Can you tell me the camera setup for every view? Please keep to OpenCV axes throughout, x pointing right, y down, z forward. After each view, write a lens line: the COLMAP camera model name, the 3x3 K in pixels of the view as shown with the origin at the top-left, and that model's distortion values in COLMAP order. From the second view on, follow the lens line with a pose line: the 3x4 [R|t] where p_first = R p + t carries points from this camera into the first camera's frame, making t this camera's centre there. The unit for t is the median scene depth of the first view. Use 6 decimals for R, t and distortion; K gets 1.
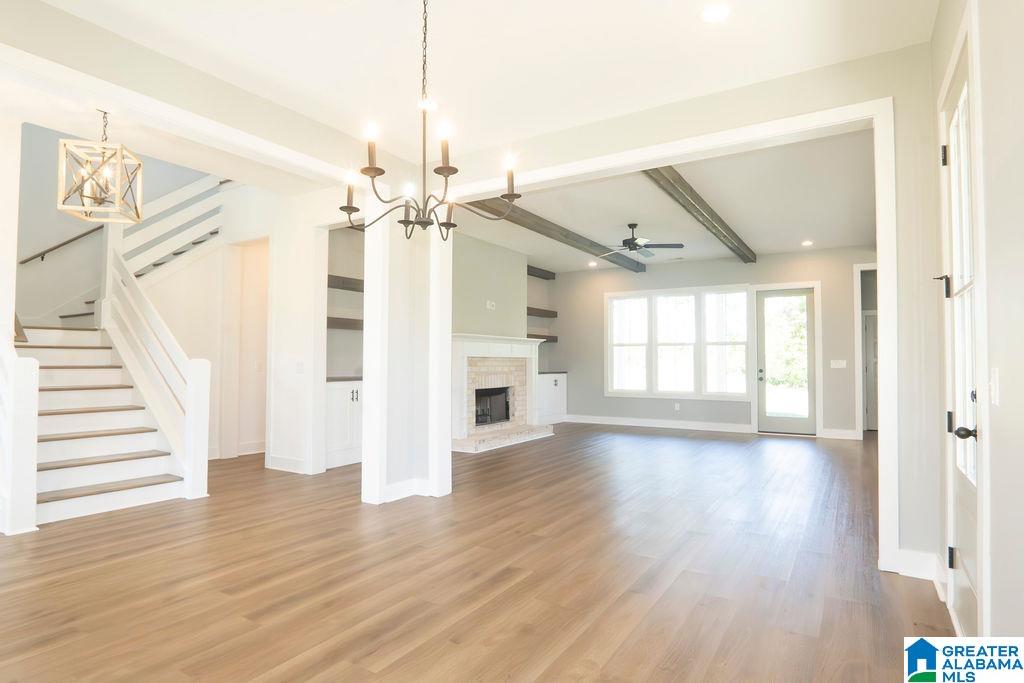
lens RADIAL K [[569.0, 0, 487.9], [0, 569.0, 344.8], [0, 0, 1]] dist [-0.035074, -0.000341]
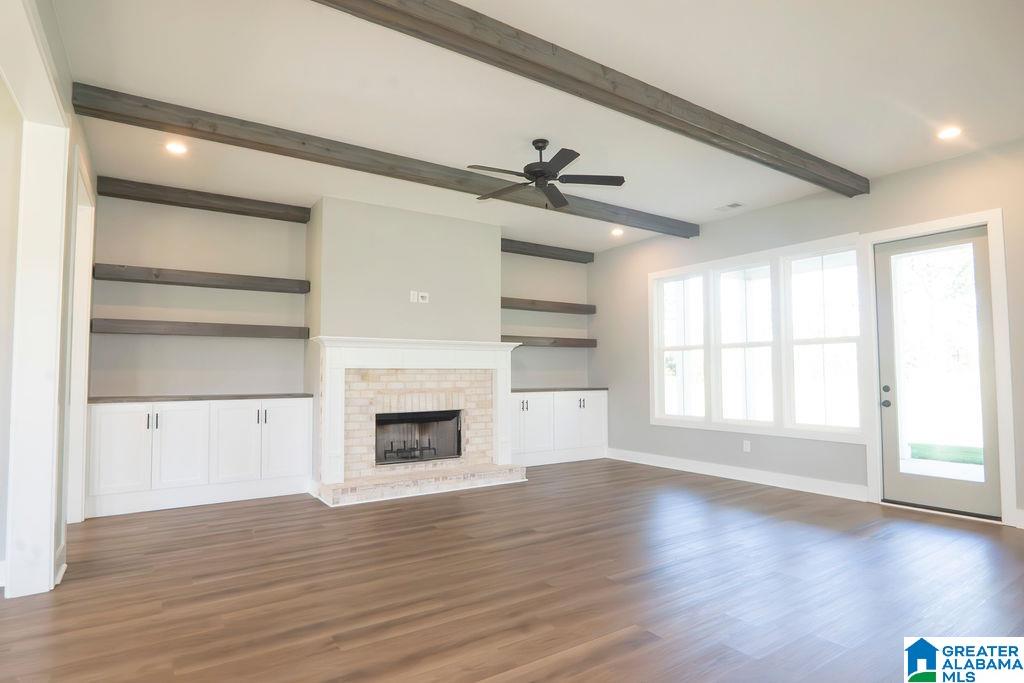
lens RADIAL K [[544.5, 0, 509.4], [0, 544.5, 346.3], [0, 0, 1]] dist [-0.028299, 0.000788]
pose [[0.920613, -0.024724, -0.389693, 0.351788], [0.017194, 0.999592, -0.022798, 0.010155], [0.390098, 0.014288, 0.920663, 0.378391]]
